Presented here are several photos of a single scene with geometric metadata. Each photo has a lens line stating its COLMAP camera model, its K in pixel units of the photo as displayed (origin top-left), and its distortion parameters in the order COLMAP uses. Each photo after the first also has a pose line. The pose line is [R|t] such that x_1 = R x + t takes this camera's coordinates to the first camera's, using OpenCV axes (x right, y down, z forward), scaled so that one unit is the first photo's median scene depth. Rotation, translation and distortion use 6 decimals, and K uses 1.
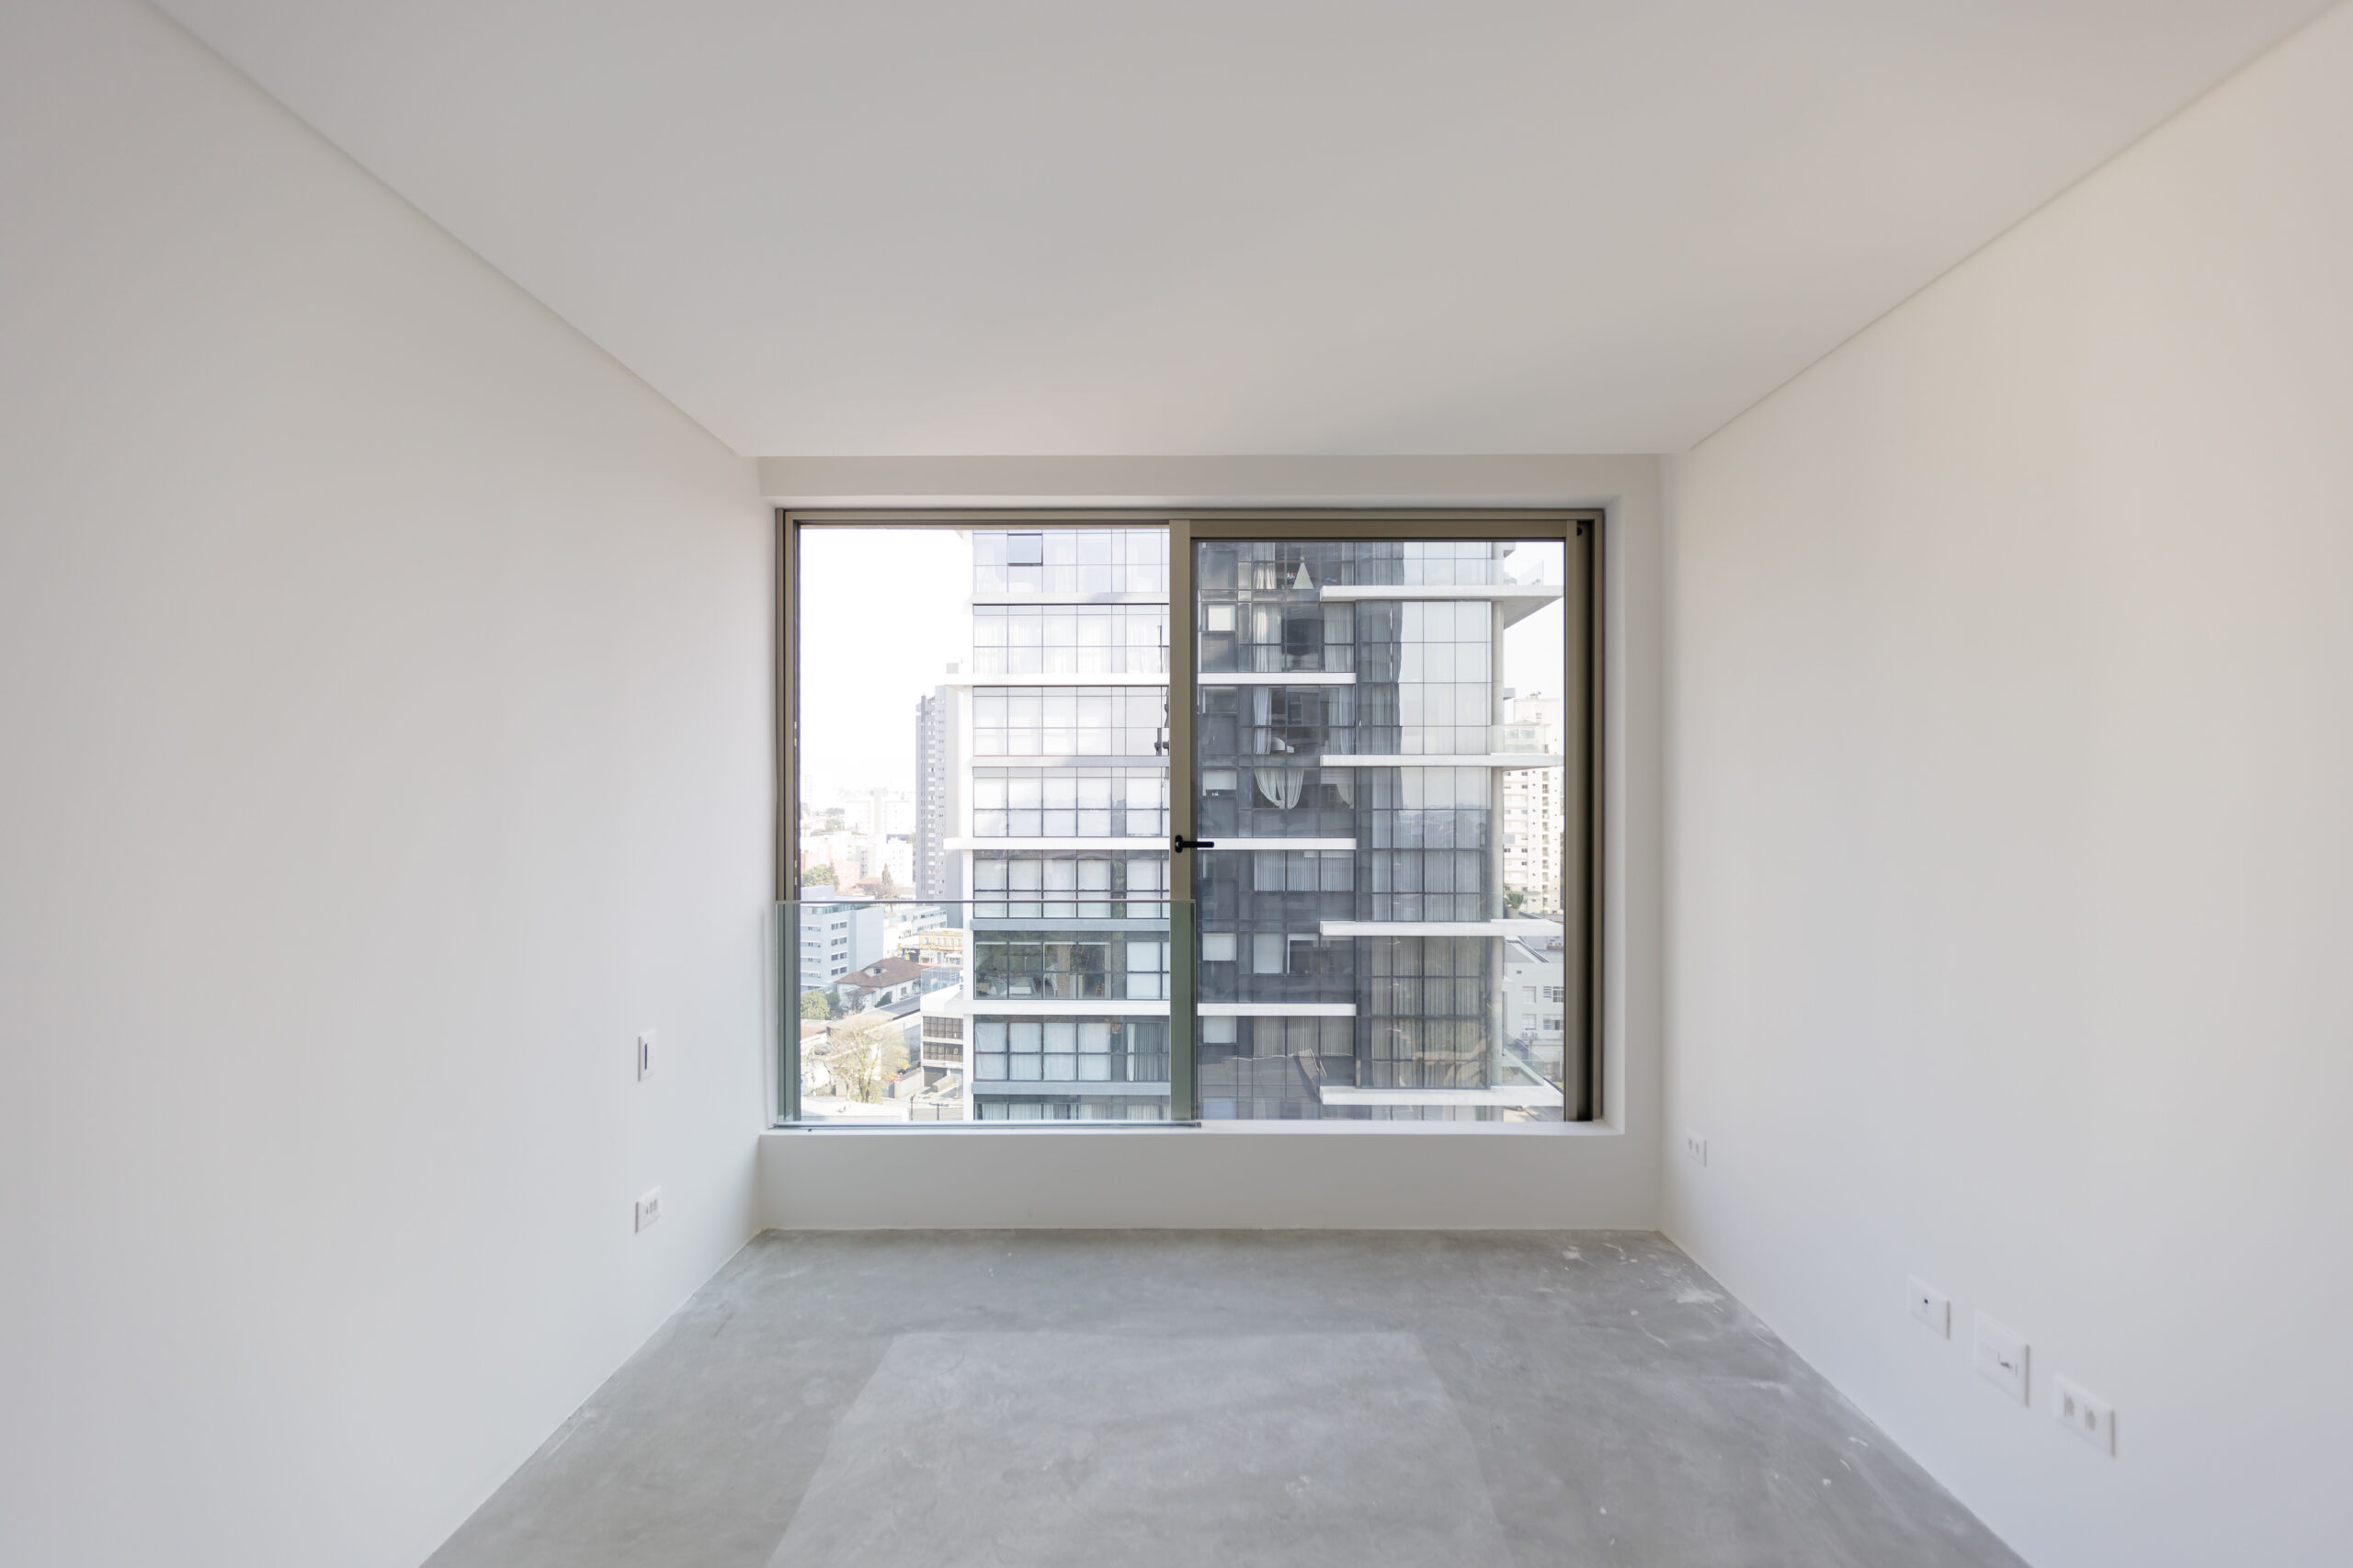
lens RADIAL K [[1045.5, 0, 1268.4], [0, 1045.5, 791.1], [0, 0, 1]] dist [0.000819, -0.001623]
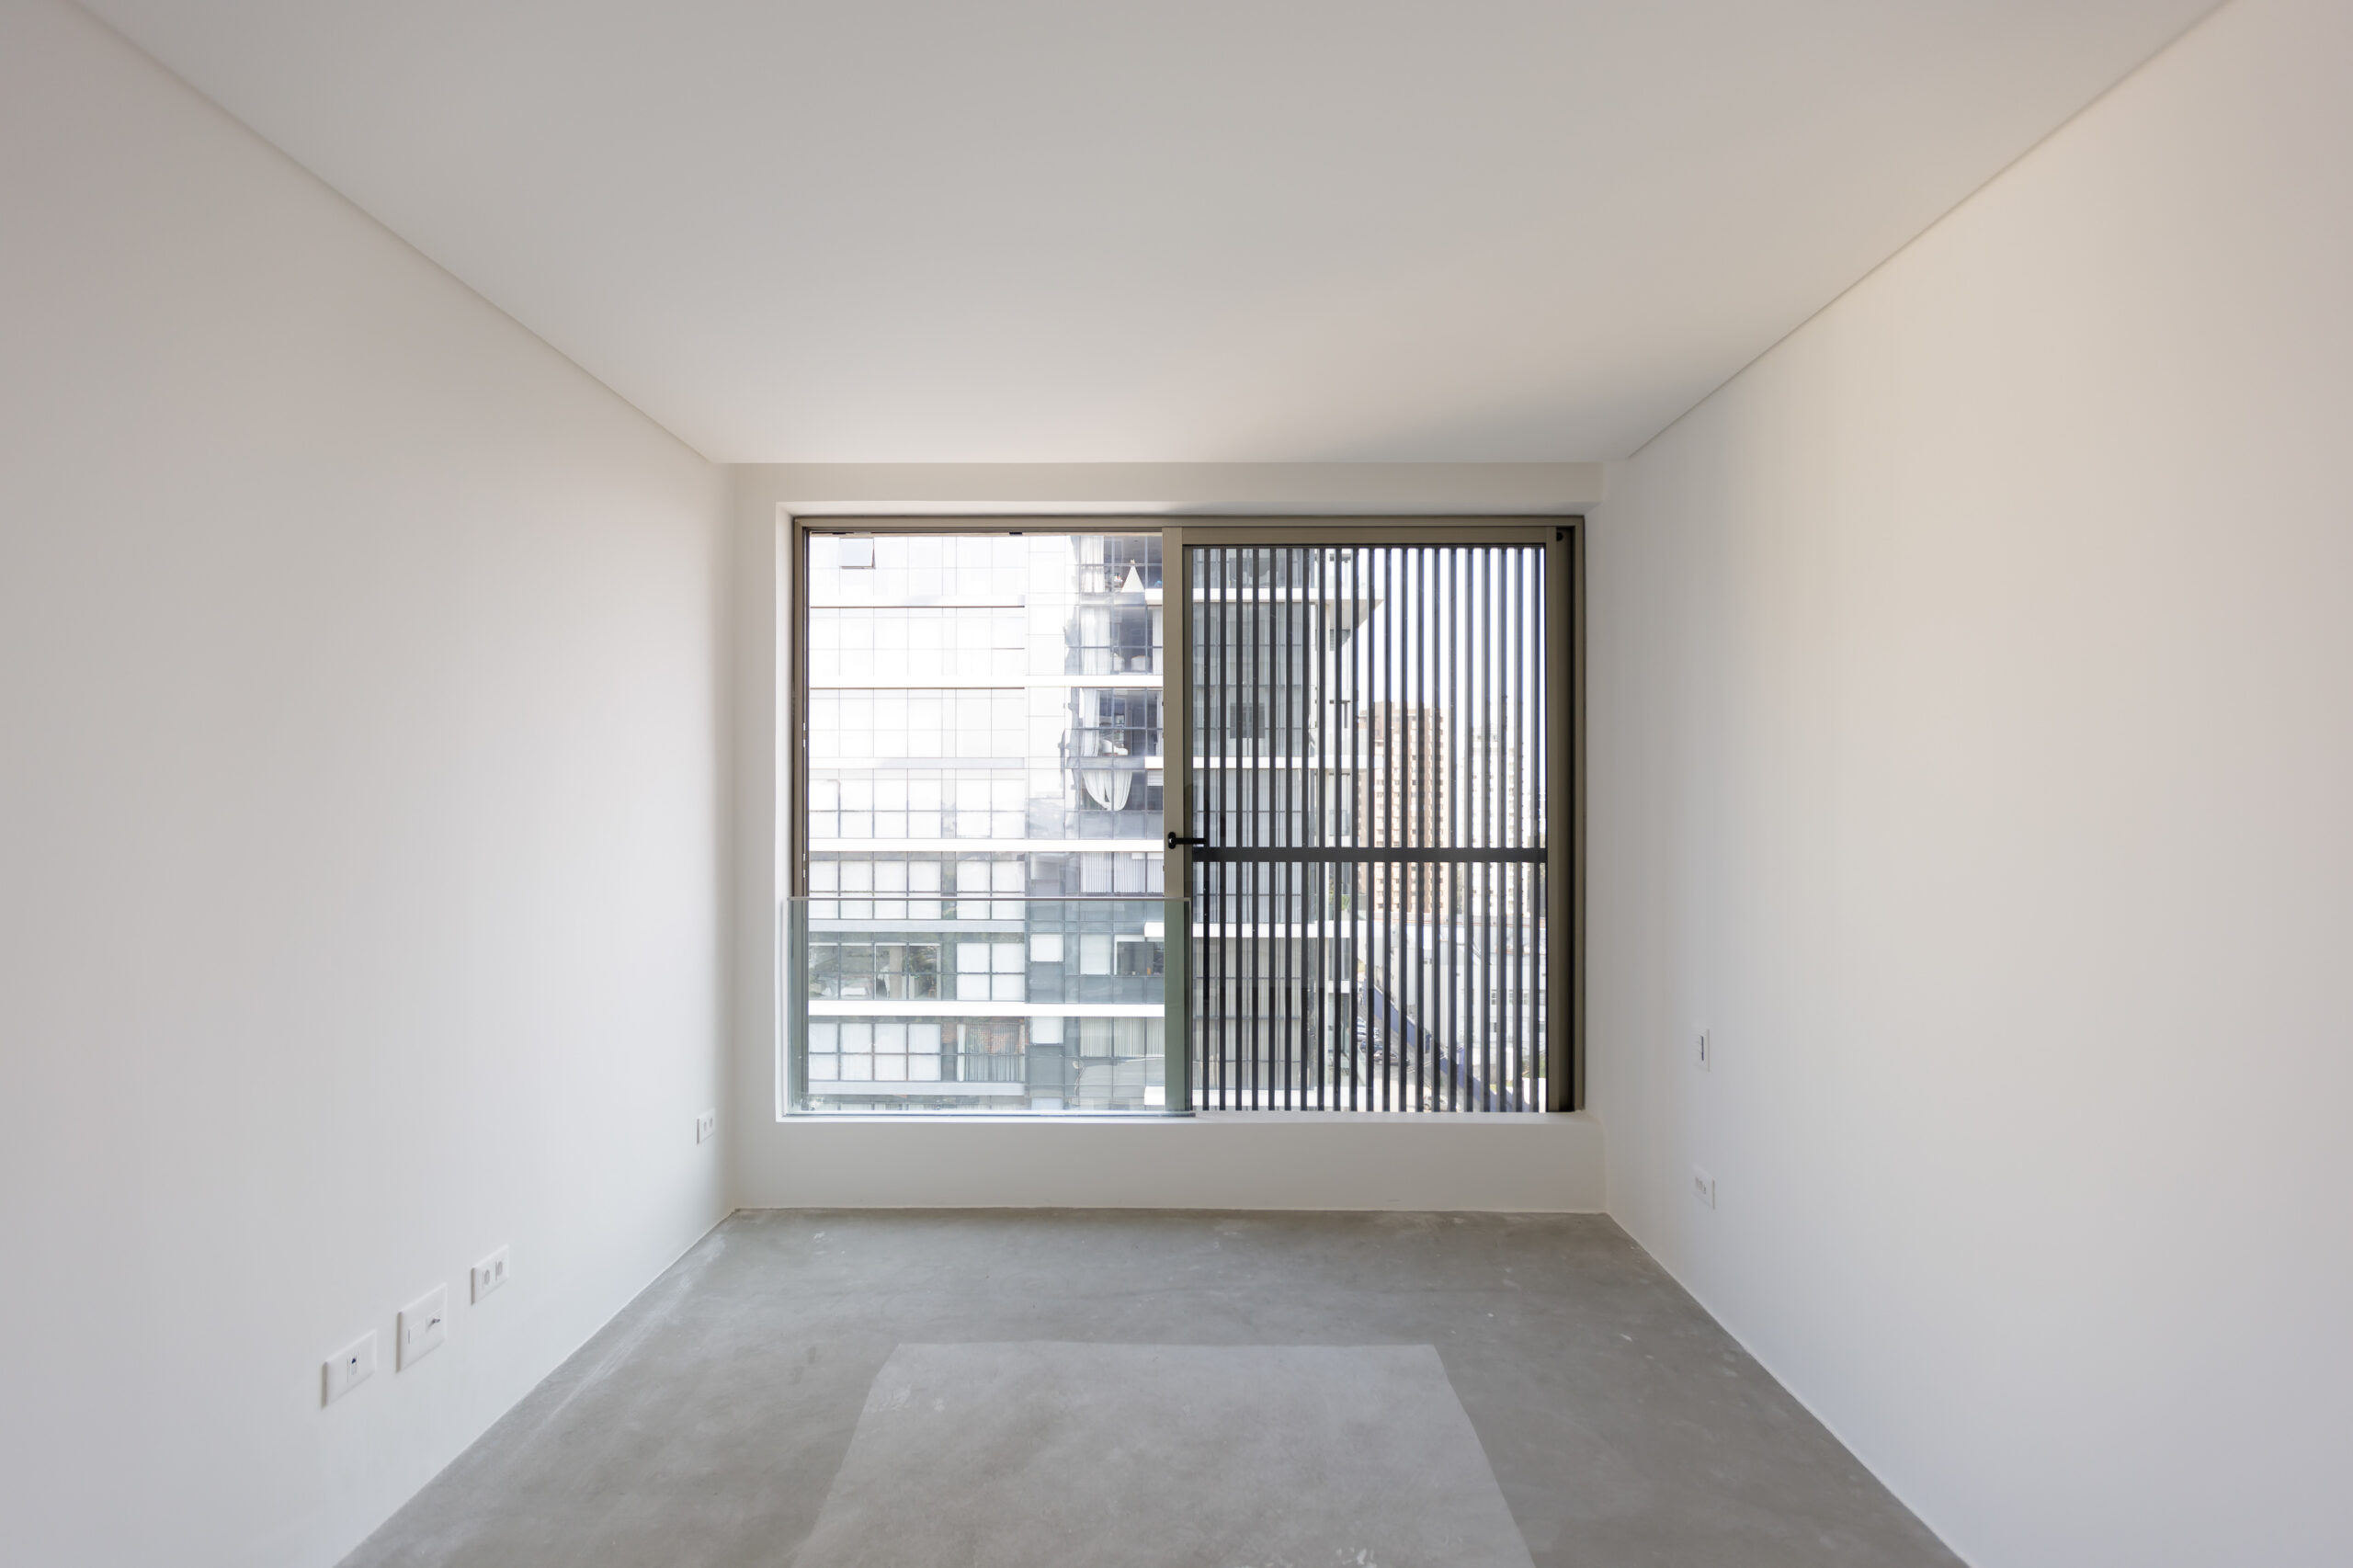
lens RADIAL K [[1045.5, 0, 1276.8], [0, 1045.5, 777.6], [0, 0, 1]] dist [0.000819, -0.001623]
pose [[0.999871, 0.003074, -0.015781, 0.186694], [-0.003365, 0.999824, -0.018453, 0.003225], [0.015721, 0.018504, 0.999705, -0.002265]]
